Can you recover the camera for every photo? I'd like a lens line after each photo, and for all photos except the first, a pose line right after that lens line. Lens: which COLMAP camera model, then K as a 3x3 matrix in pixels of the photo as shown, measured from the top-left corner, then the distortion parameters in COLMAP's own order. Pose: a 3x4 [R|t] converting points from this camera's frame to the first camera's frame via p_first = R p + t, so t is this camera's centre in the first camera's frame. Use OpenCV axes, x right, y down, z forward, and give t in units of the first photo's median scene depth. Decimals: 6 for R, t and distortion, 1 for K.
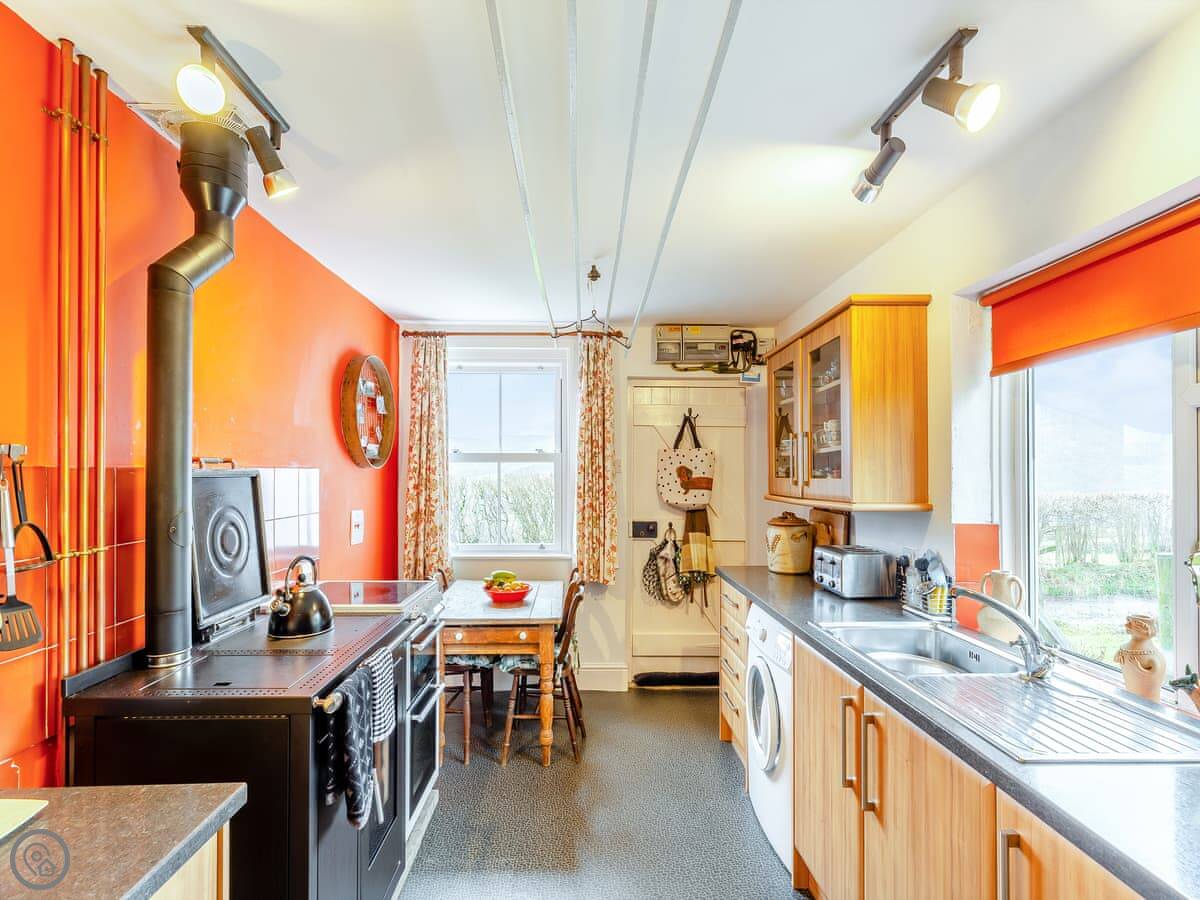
lens RADIAL K [[535.9, 0, 606.2], [0, 535.9, 465.2], [0, 0, 1]] dist [-0.002416, -0.000529]
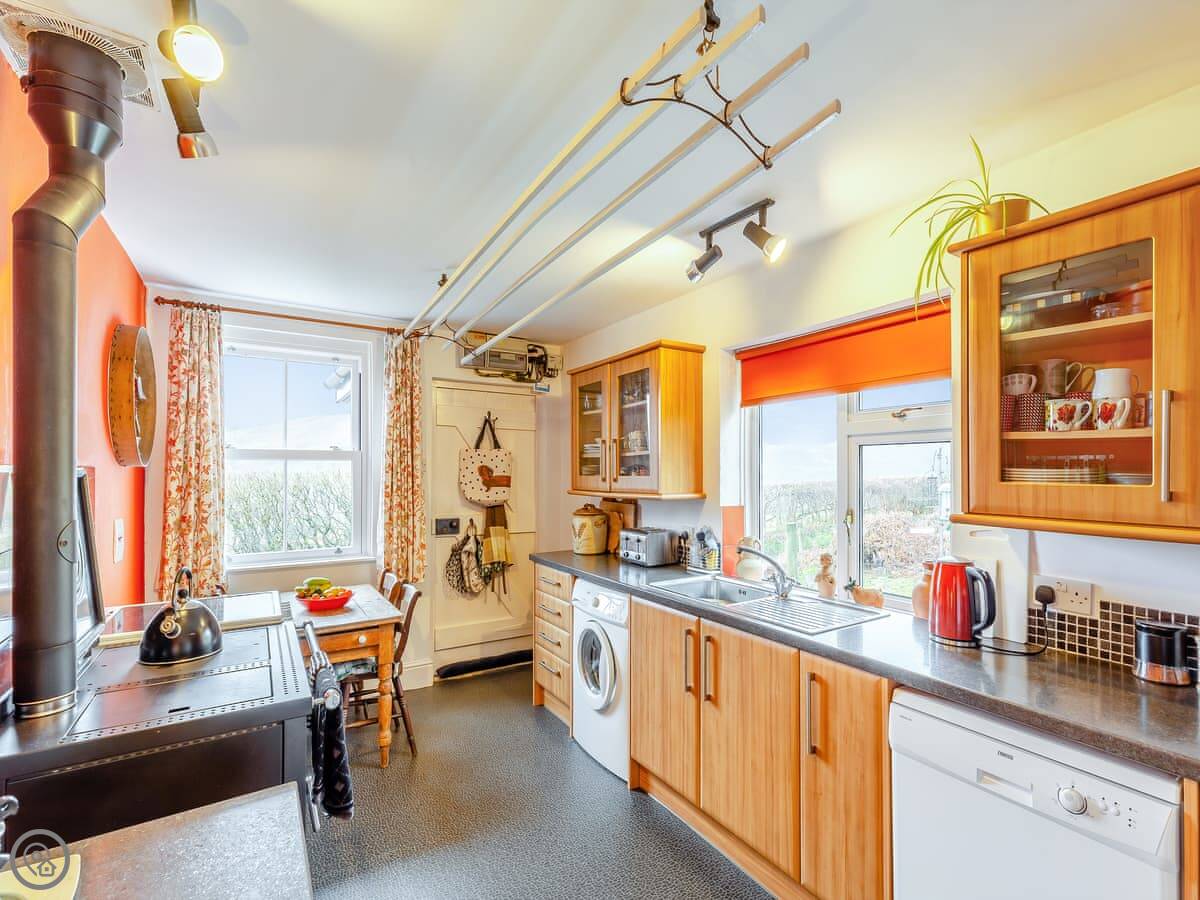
lens RADIAL K [[558.9, 0, 589.5], [0, 558.9, 463.0], [0, 0, 1]] dist [-0.005400, 0.000741]
pose [[0.849470, 0.007224, 0.527588, -0.276664], [-0.006817, 0.999973, -0.002716, -0.001341], [-0.527594, -0.001289, 0.849496, -0.062239]]
